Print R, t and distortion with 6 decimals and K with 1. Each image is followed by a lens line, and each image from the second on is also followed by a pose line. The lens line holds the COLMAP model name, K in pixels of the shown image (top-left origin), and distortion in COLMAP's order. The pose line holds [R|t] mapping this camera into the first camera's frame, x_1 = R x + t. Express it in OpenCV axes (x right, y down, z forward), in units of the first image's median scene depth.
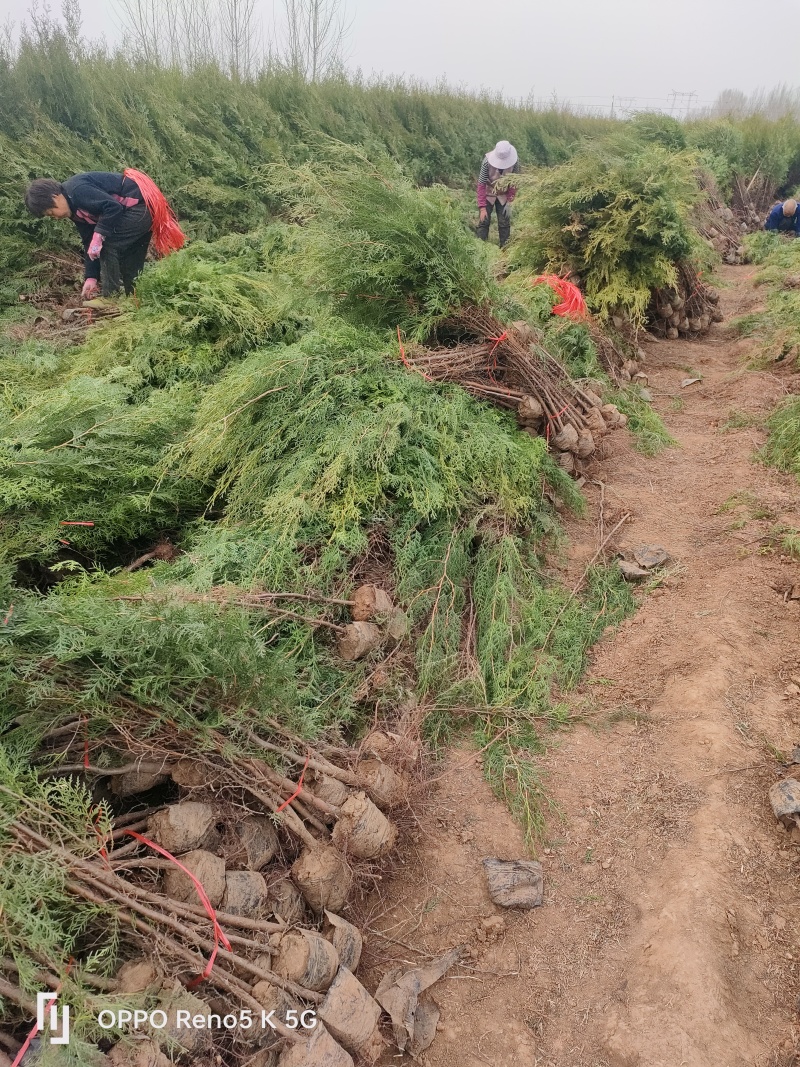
lens RADIAL K [[709.5, 0, 417.0], [0, 709.5, 531.1], [0, 0, 1]] dist [0.001651, -0.031745]
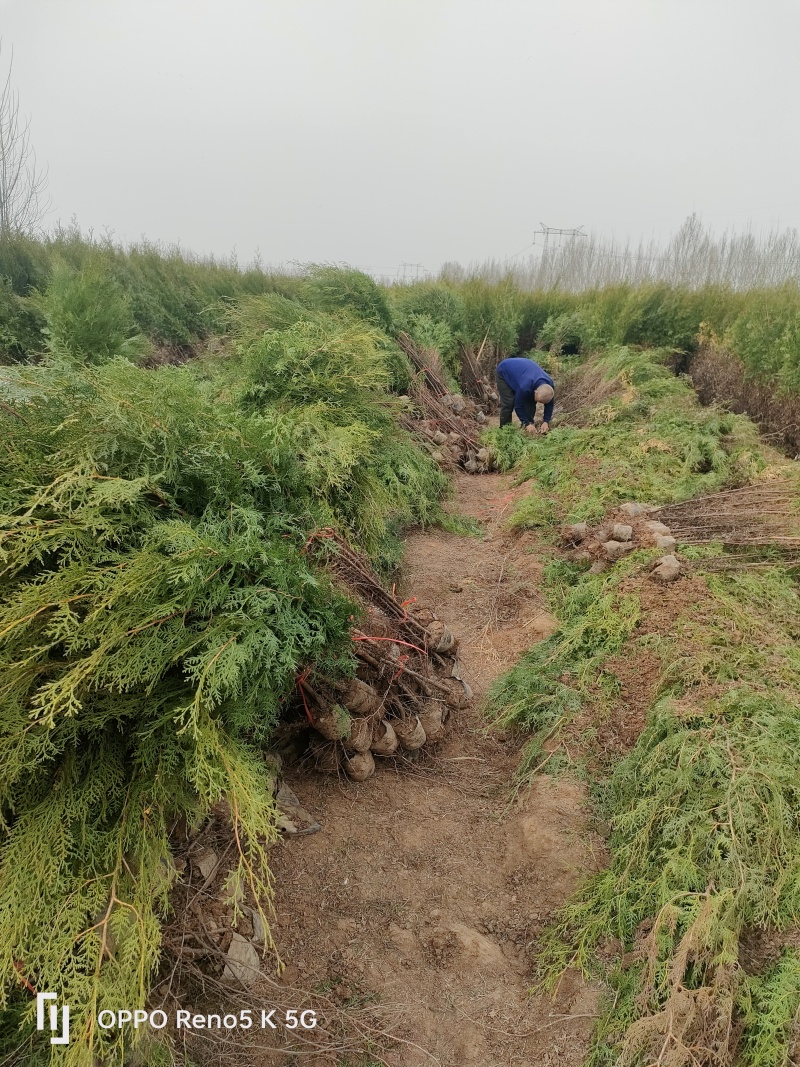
lens RADIAL K [[709.5, 0, 417.0], [0, 709.5, 531.1], [0, 0, 1]] dist [0.001651, -0.031745]
pose [[0.949460, -0.077995, 0.304045, 0.102703], [0.134584, 0.976237, -0.169847, -0.122021], [-0.283573, 0.202182, 0.937395, 0.217859]]
